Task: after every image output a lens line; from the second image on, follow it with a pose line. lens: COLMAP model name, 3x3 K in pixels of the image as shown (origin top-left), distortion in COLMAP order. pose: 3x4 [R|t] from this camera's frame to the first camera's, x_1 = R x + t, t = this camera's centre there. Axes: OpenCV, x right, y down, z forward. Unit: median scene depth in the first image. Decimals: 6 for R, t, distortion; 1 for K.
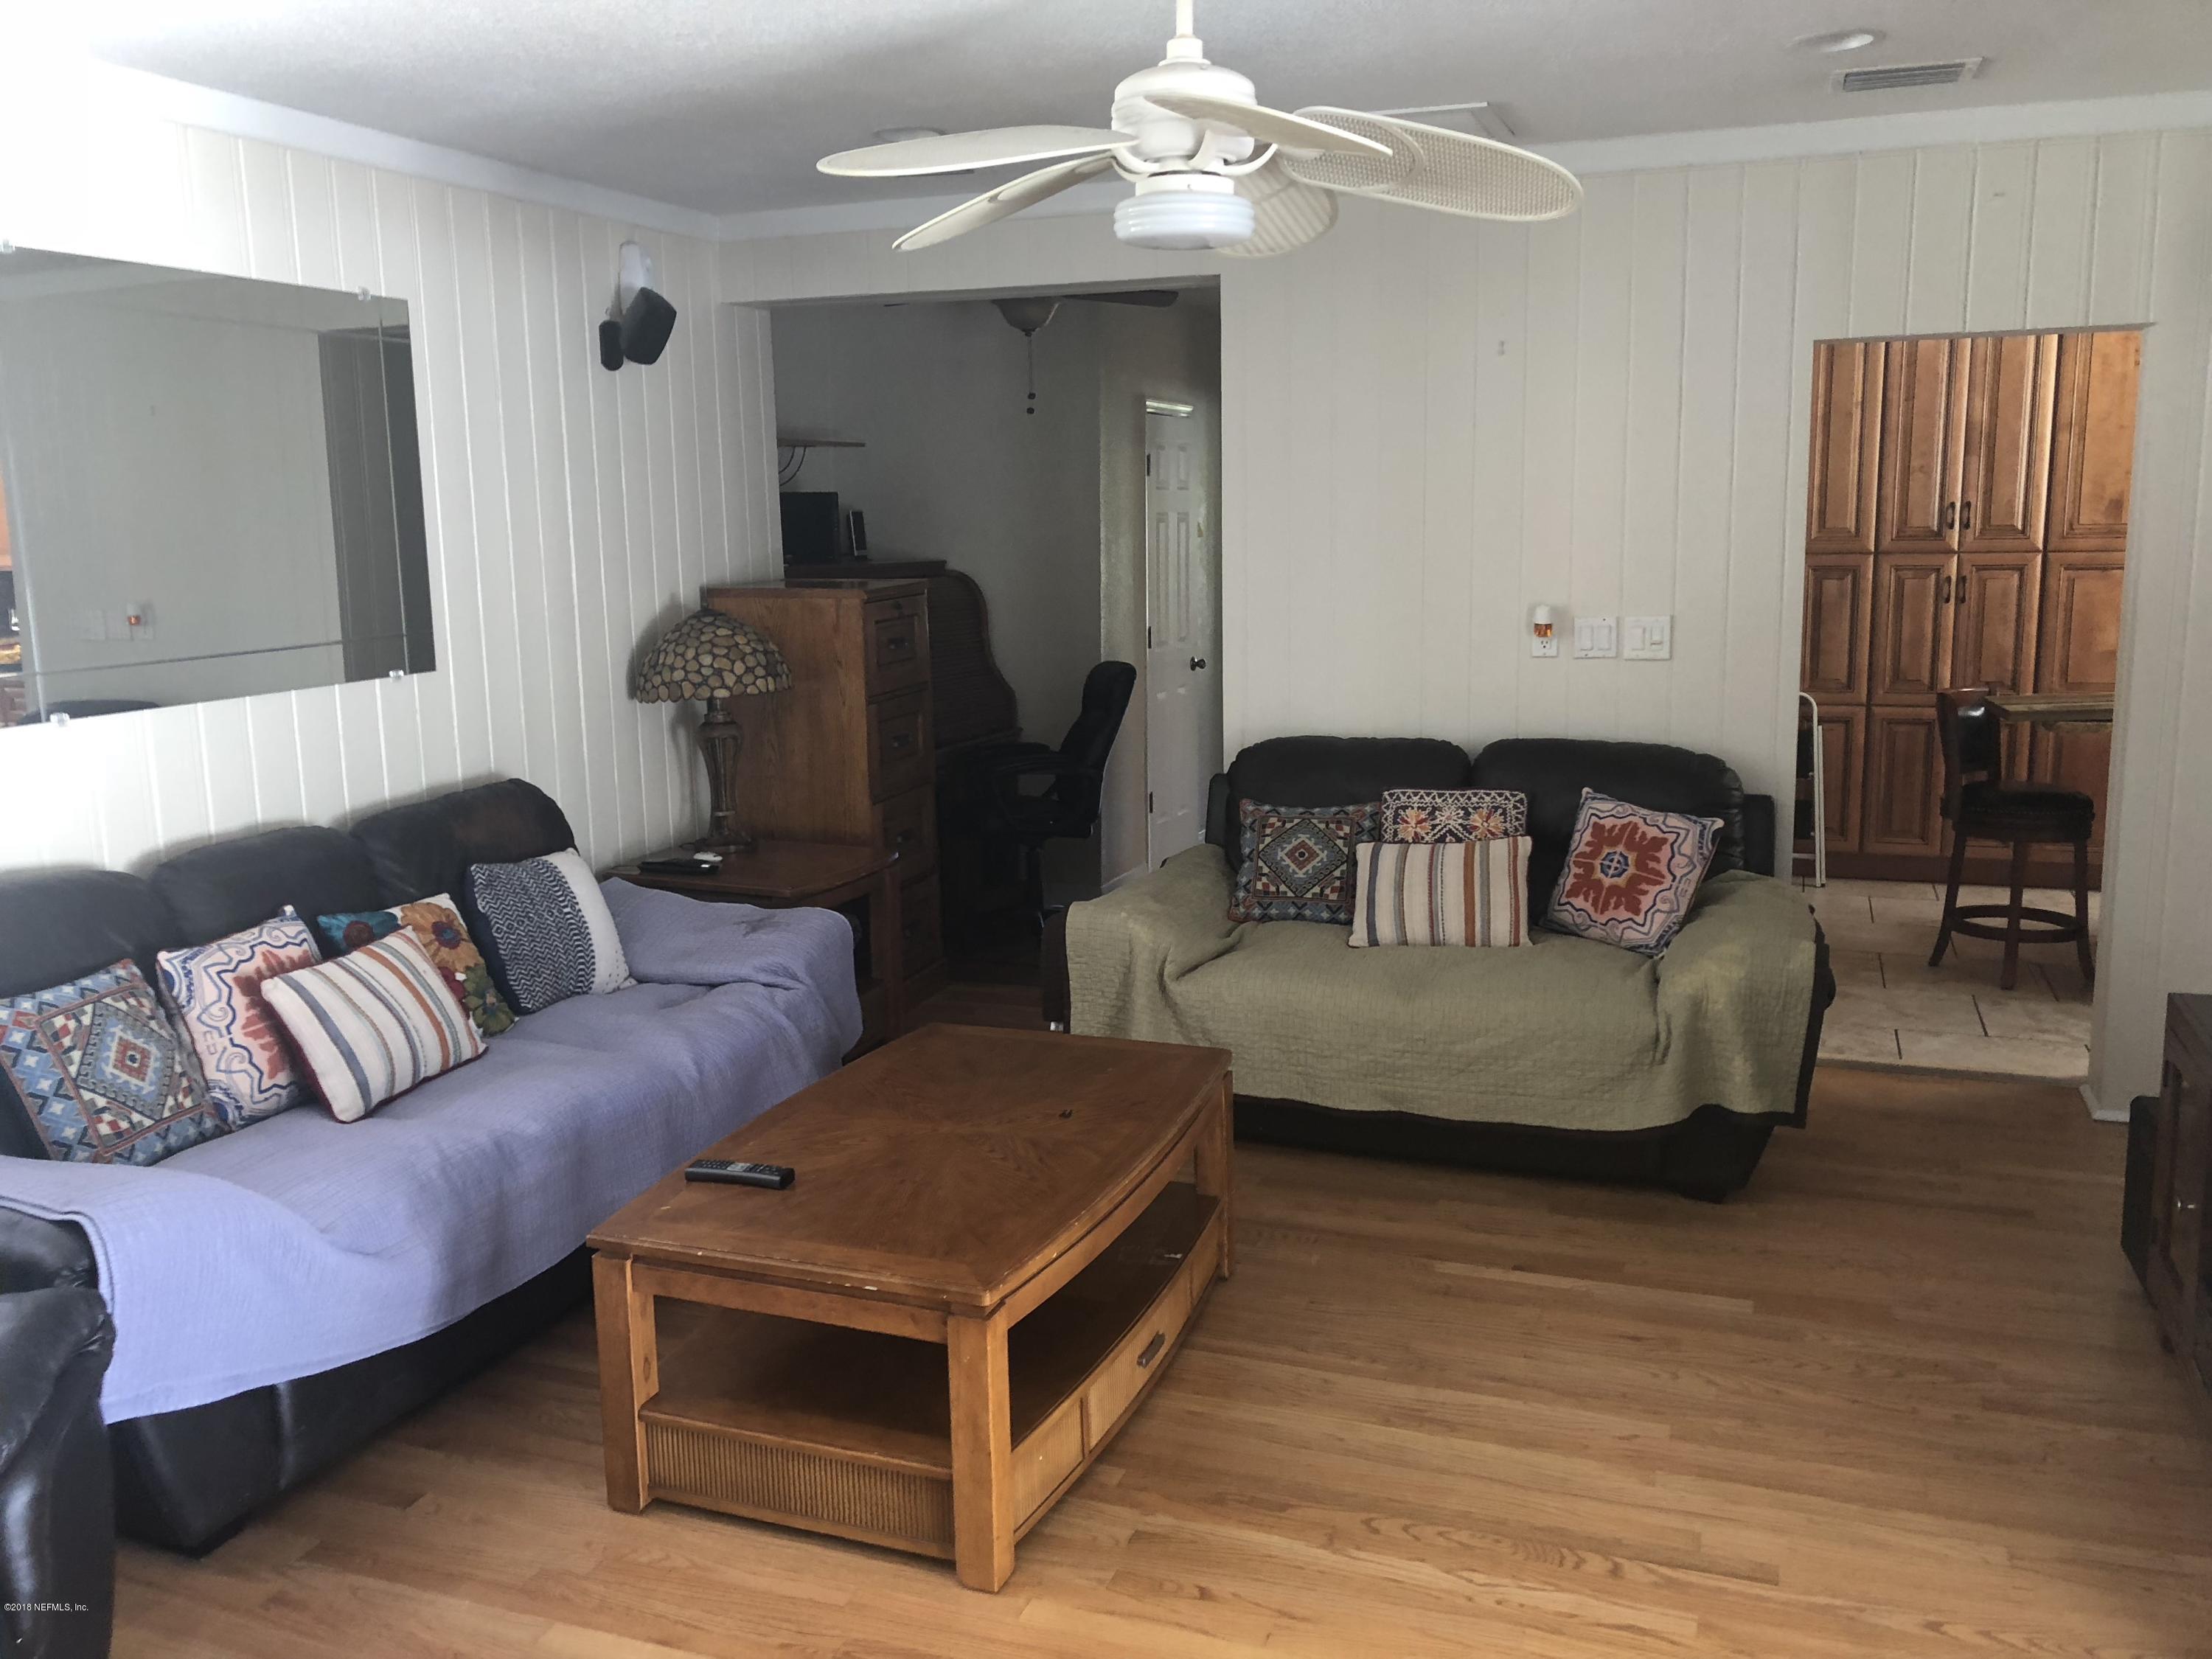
lens RADIAL K [[1811.1, 0, 1105.1], [0, 1811.1, 830.5], [0, 0, 1]] dist [-0.018877, -0.006897]
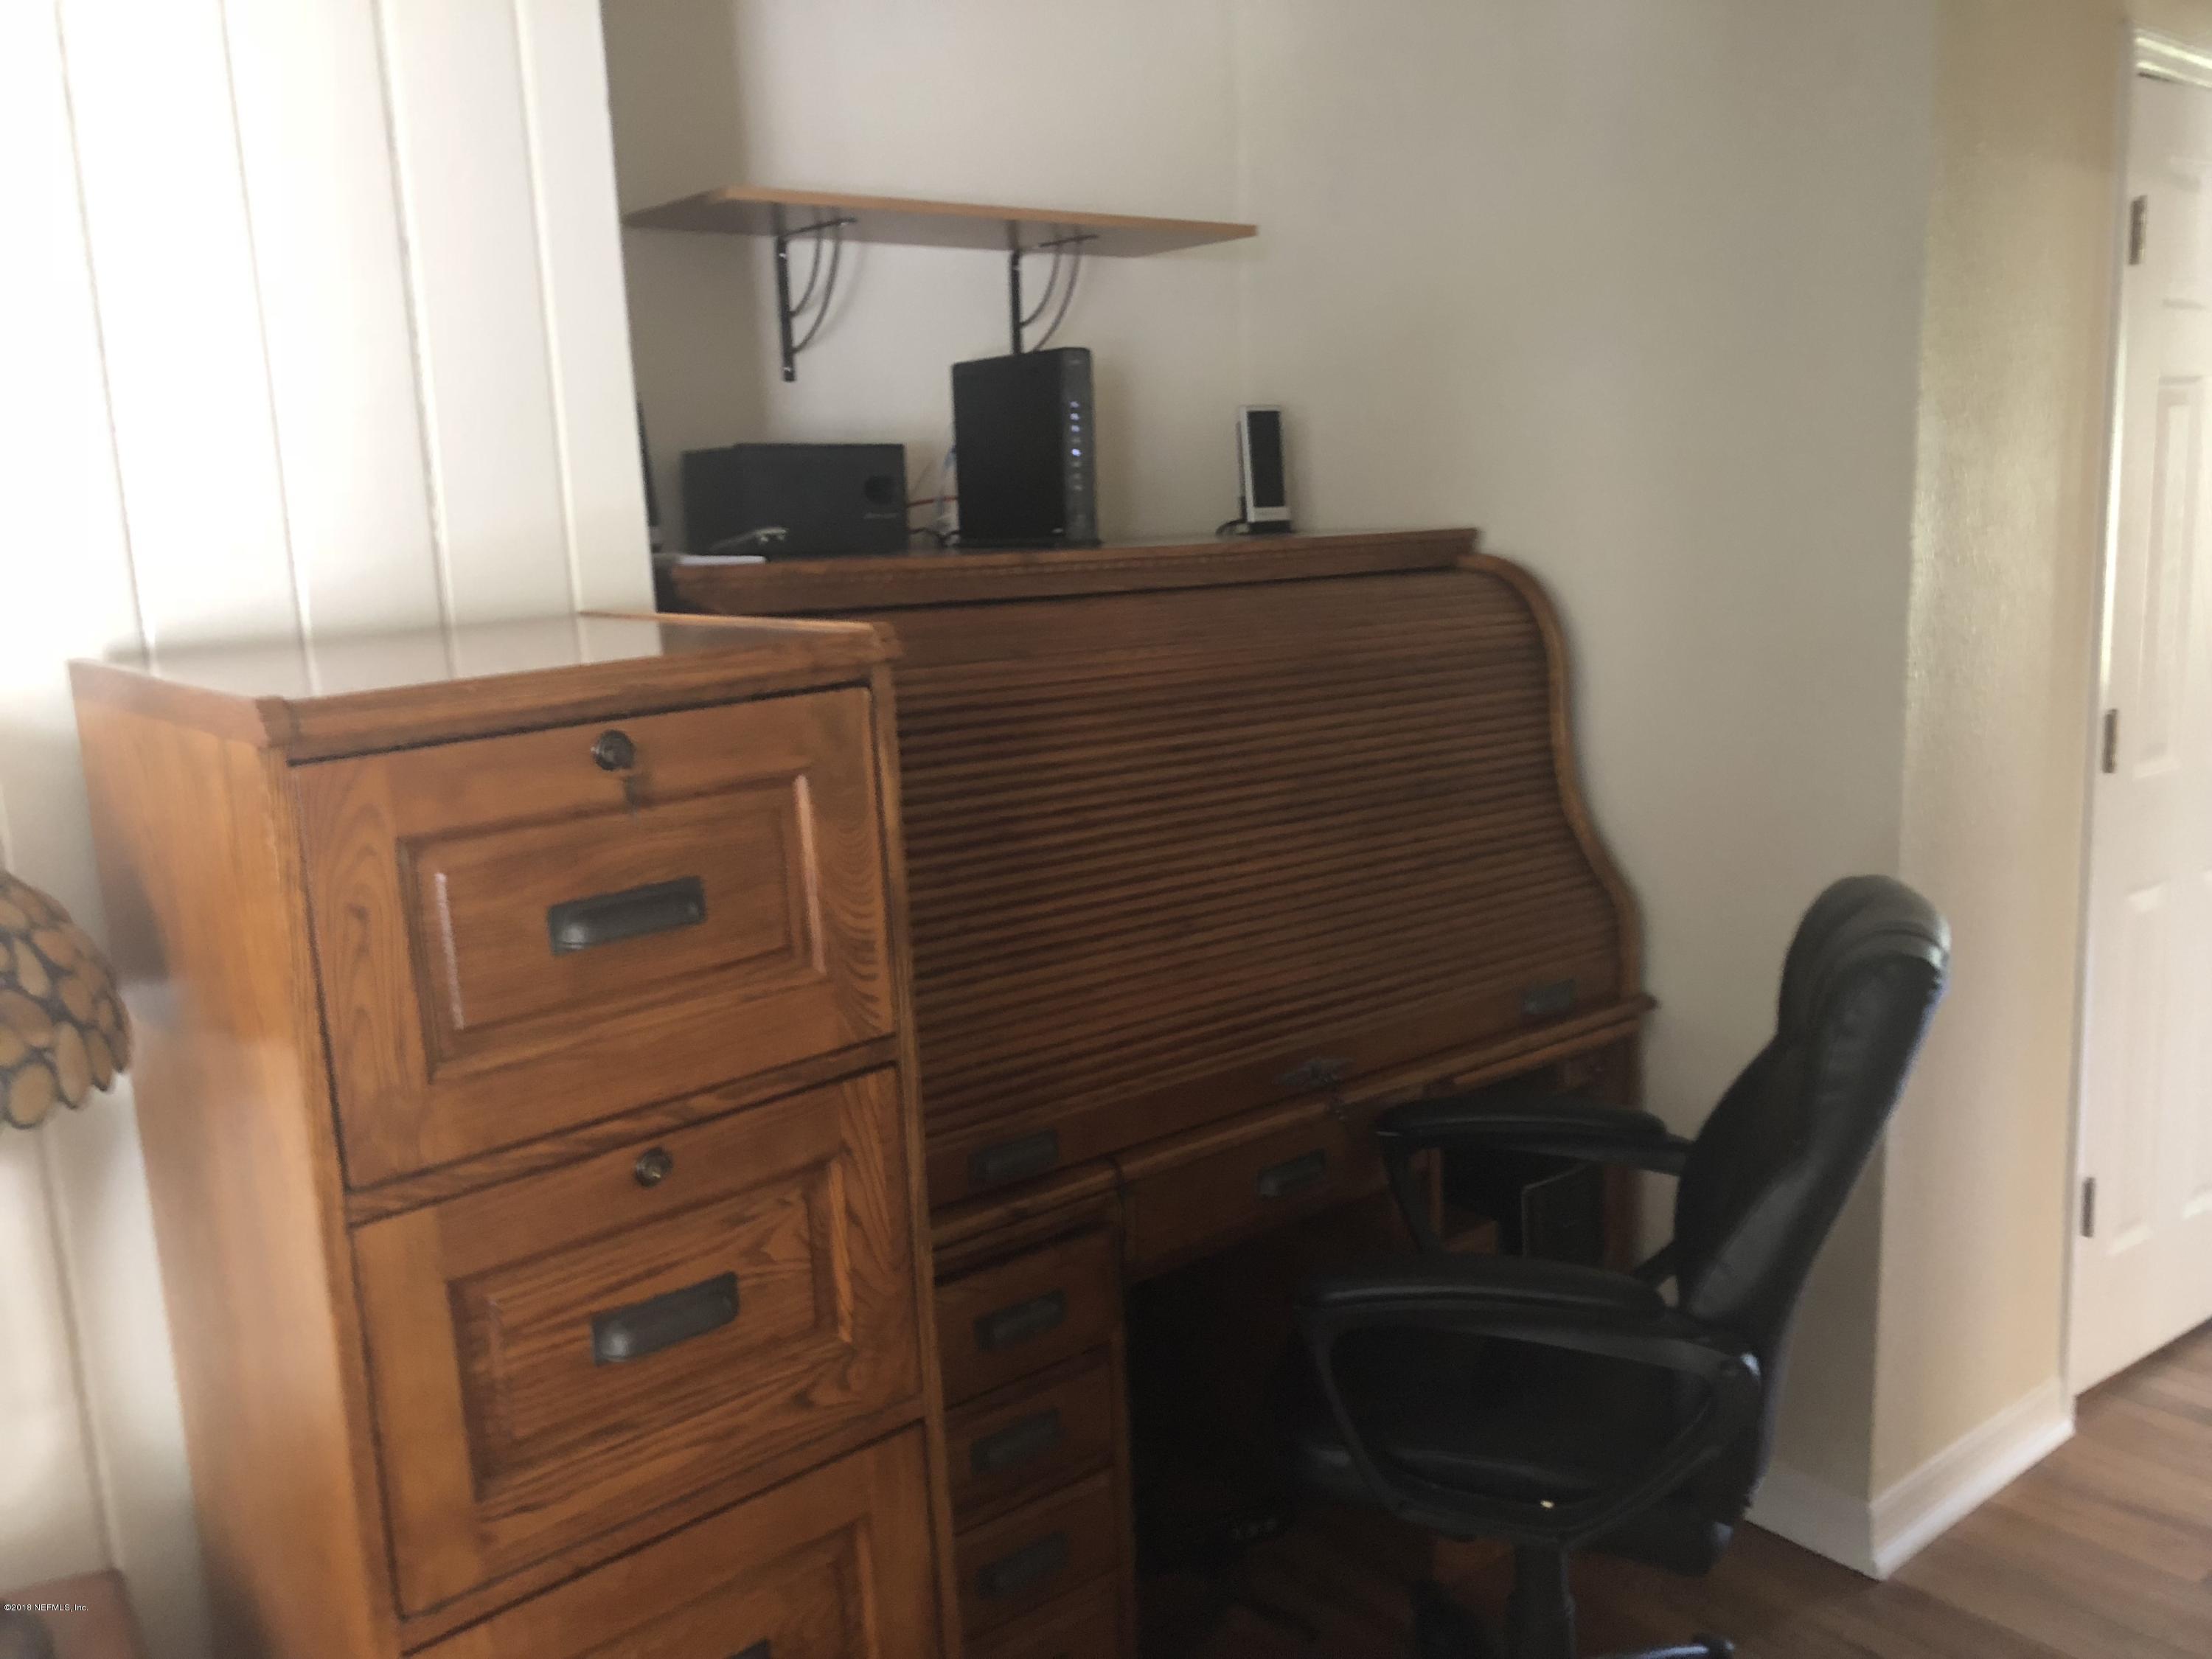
lens RADIAL K [[1811.1, 0, 1107.3], [0, 1811.1, 834.6], [0, 0, 1]] dist [-0.018877, -0.006897]
pose [[0.855068, 0.059017, -0.515146, 0.040918], [-0.049135, 0.998253, 0.032808, -0.096209], [0.516182, -0.002741, 0.856475, 0.649003]]
